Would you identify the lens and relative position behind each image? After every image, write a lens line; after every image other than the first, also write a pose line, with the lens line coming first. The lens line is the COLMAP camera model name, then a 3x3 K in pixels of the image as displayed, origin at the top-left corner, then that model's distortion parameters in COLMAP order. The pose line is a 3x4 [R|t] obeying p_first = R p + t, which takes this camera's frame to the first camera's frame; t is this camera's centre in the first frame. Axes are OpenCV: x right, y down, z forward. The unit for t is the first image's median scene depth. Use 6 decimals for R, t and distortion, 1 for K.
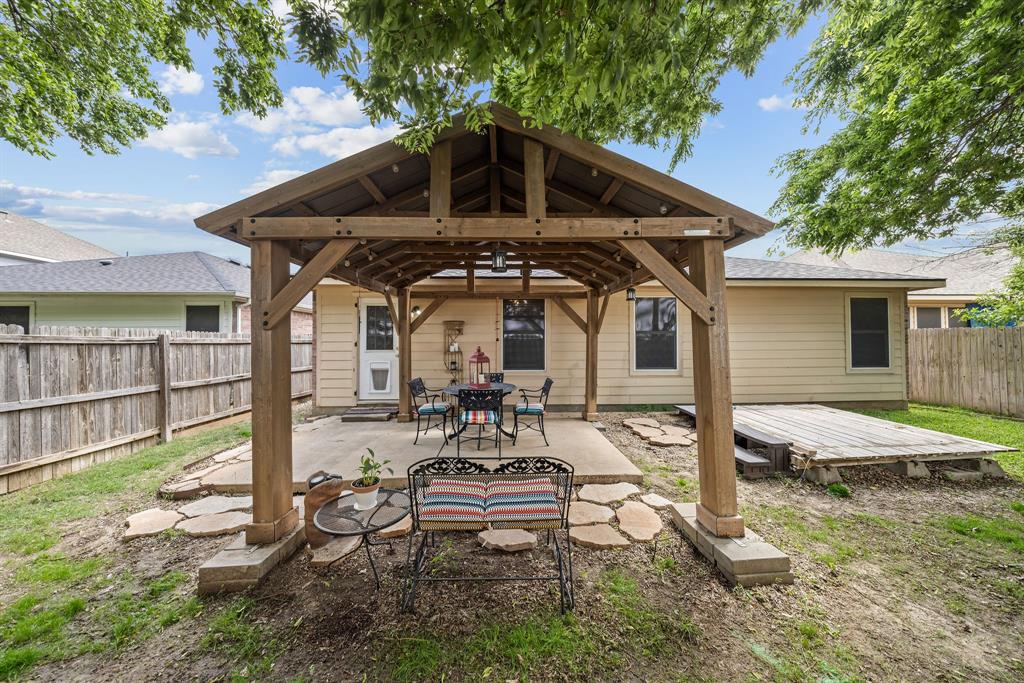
lens RADIAL K [[340.8, 0, 513.1], [0, 340.8, 339.9], [0, 0, 1]] dist [-0.009756, -0.000166]
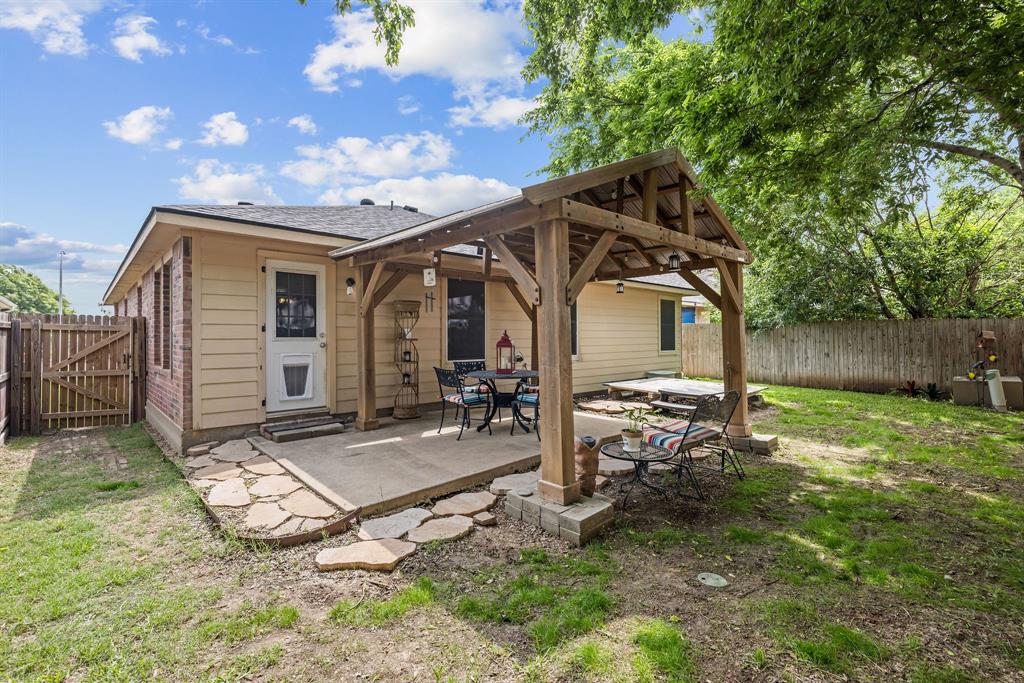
lens RADIAL K [[467.7, 0, 512.8], [0, 467.7, 339.0], [0, 0, 1]] dist [-0.014658, -0.000083]
pose [[0.748654, -0.002914, 0.662955, -0.697843], [-0.002071, 0.999975, 0.006733, 0.025660], [-0.662958, -0.006414, 0.748629, 0.004281]]
